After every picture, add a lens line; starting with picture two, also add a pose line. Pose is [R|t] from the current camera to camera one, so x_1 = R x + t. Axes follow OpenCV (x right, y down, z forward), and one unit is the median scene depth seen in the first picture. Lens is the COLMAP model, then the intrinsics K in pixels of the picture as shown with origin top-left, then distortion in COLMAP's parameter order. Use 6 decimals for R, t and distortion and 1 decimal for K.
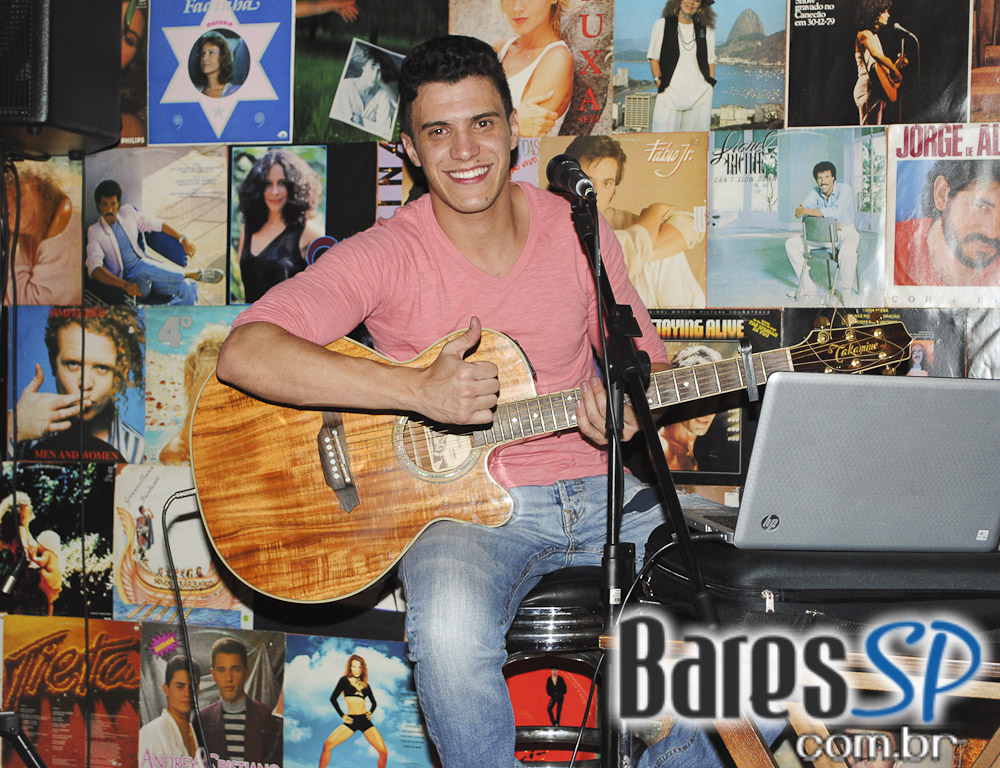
lens RADIAL K [[1906.7, 0, 500.0], [0, 1906.7, 384.0], [0, 0, 1]] dist [0.006073, 0.253771]
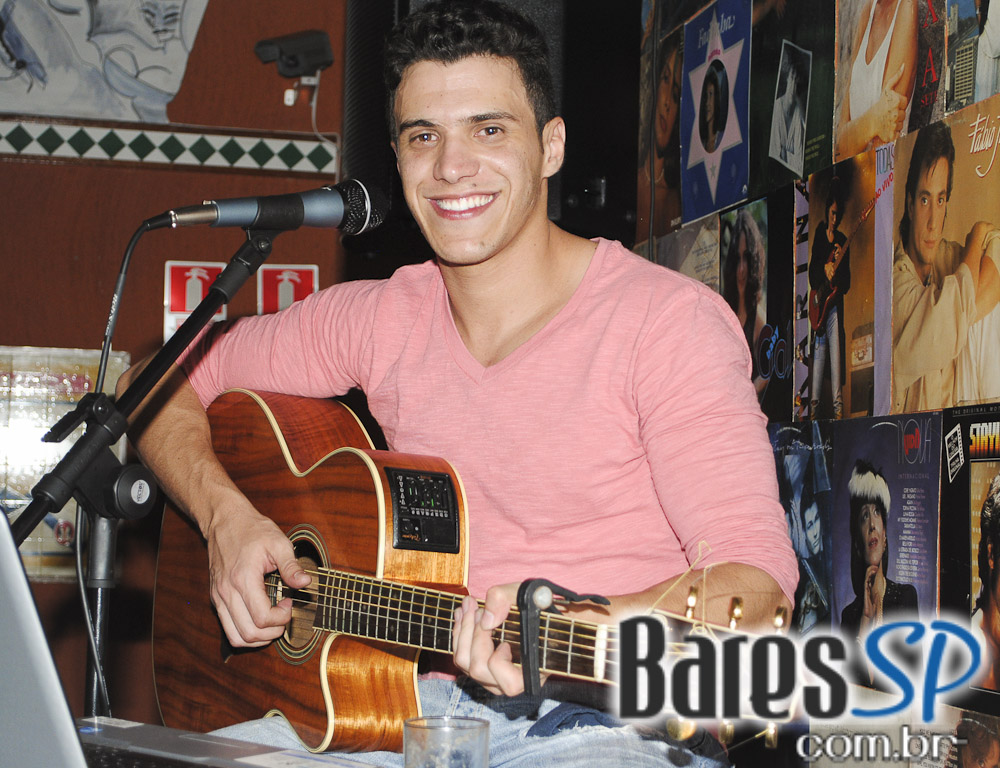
lens RADIAL K [[2032.1, 0, 500.0], [0, 2032.1, 384.0], [0, 0, 1]] dist [0.031213, 0.080593]
pose [[0.592766, -0.049784, -0.803835, 0.495039], [-0.021660, 0.996741, -0.077704, 0.005207], [0.805083, 0.063472, 0.589756, 0.526294]]
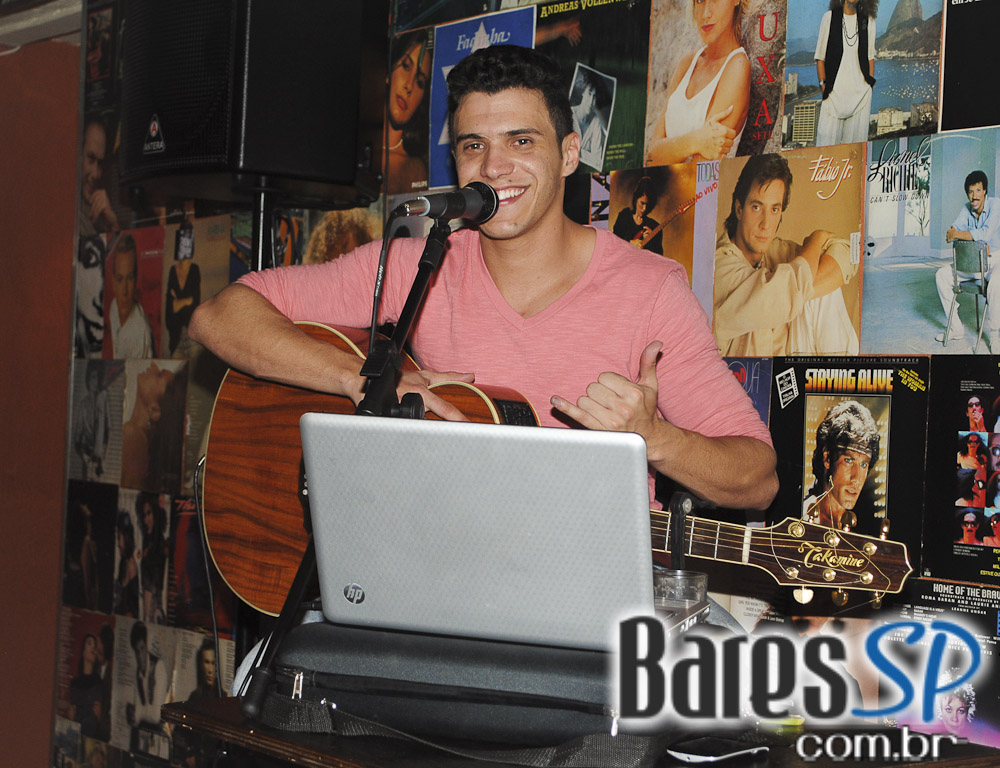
lens RADIAL K [[1906.7, 0, 500.0], [0, 1906.7, 384.0], [0, 0, 1]] dist [0.006073, 0.253771]
pose [[0.863783, 0.017822, -0.503548, 0.388701], [-0.040236, 0.998623, -0.033675, 0.006620], [0.502254, 0.049349, 0.863311, 0.210677]]
